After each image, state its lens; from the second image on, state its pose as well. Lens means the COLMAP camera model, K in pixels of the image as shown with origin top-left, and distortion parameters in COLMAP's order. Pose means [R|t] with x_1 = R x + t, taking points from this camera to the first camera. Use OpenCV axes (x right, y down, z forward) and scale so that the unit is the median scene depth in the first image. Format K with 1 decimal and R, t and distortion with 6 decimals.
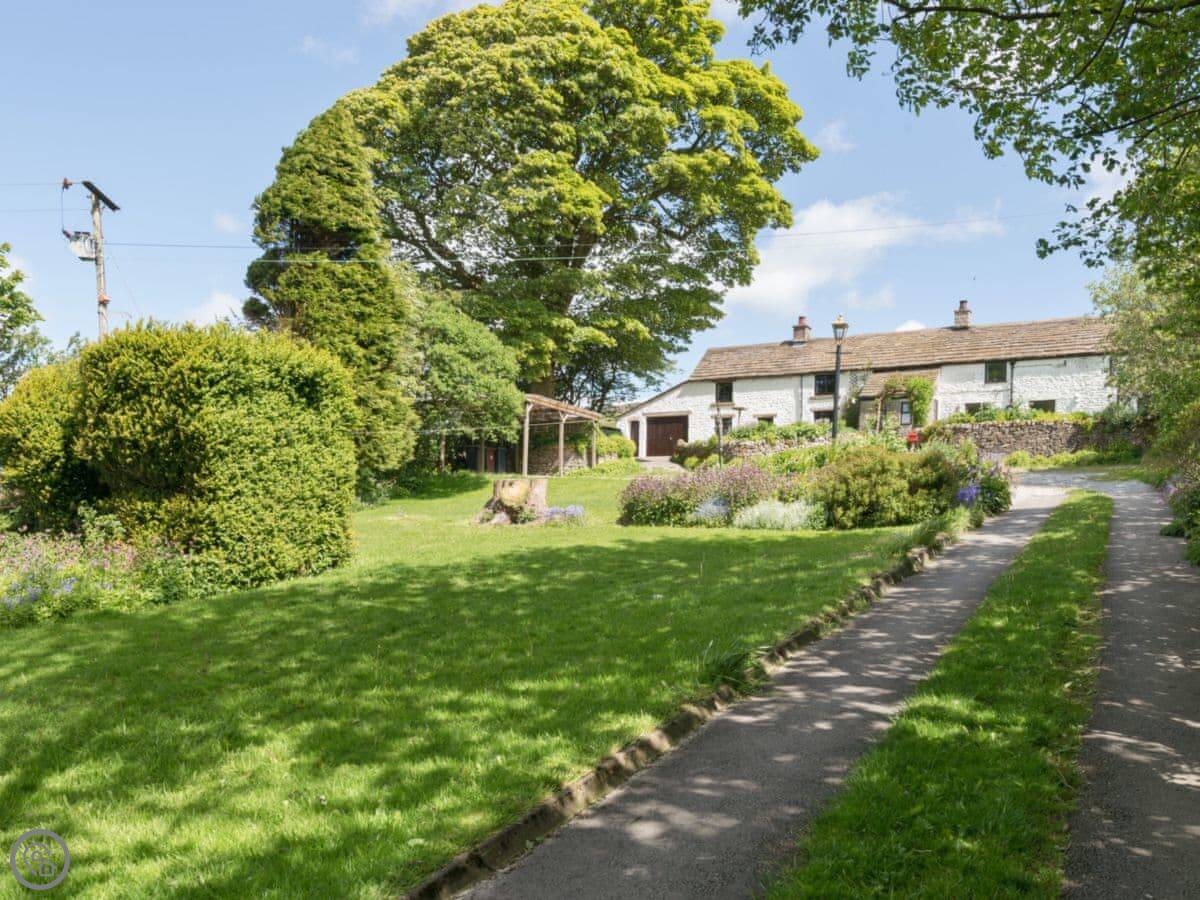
lens RADIAL K [[1132.1, 0, 600.0], [0, 1132.1, 450.0], [0, 0, 1]] dist [-0.053935, 0.022425]
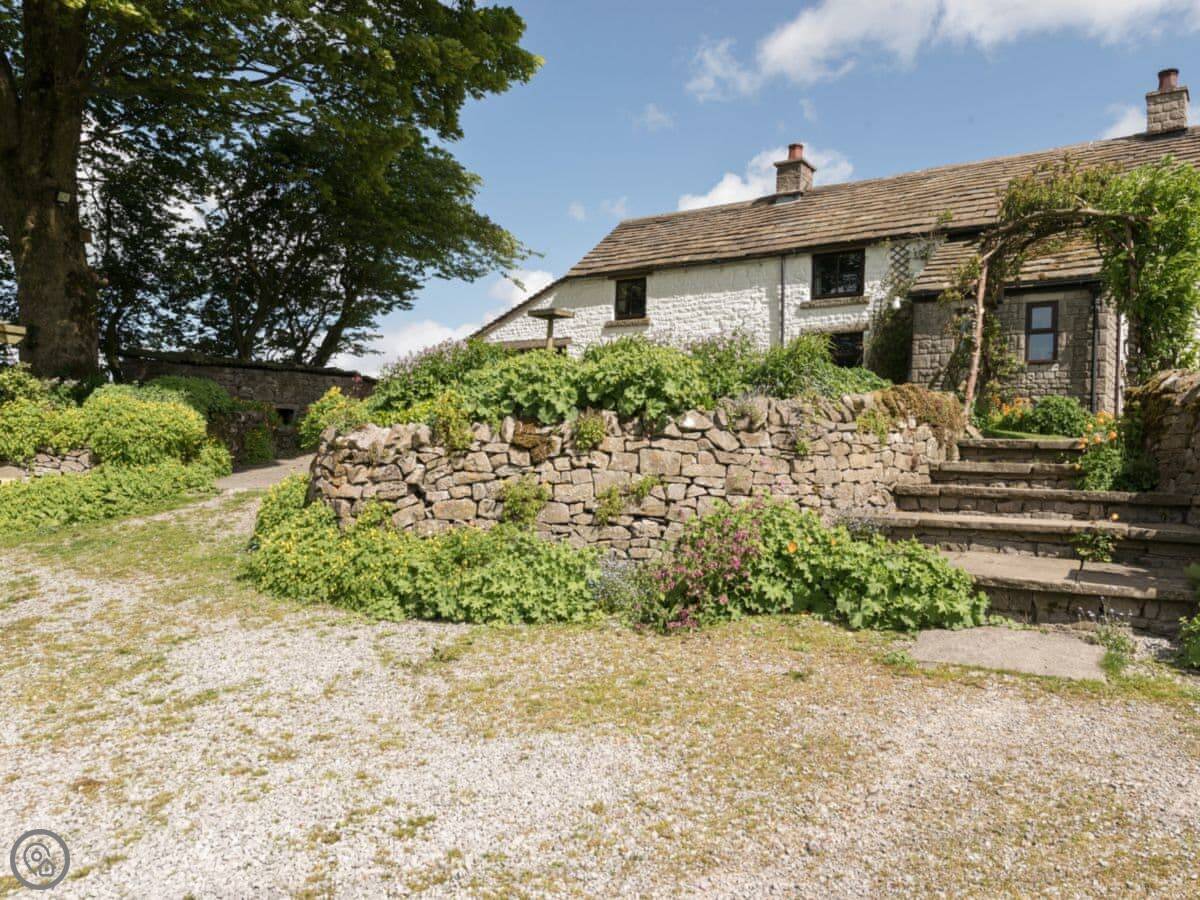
lens RADIAL K [[1132.1, 0, 600.0], [0, 1132.1, 450.0], [0, 0, 1]] dist [-0.053935, 0.022425]
pose [[0.999239, 0.008460, -0.038081, 0.123834], [-0.006696, 0.998909, 0.046223, -0.009094], [0.038430, -0.045933, 0.998205, 0.548331]]
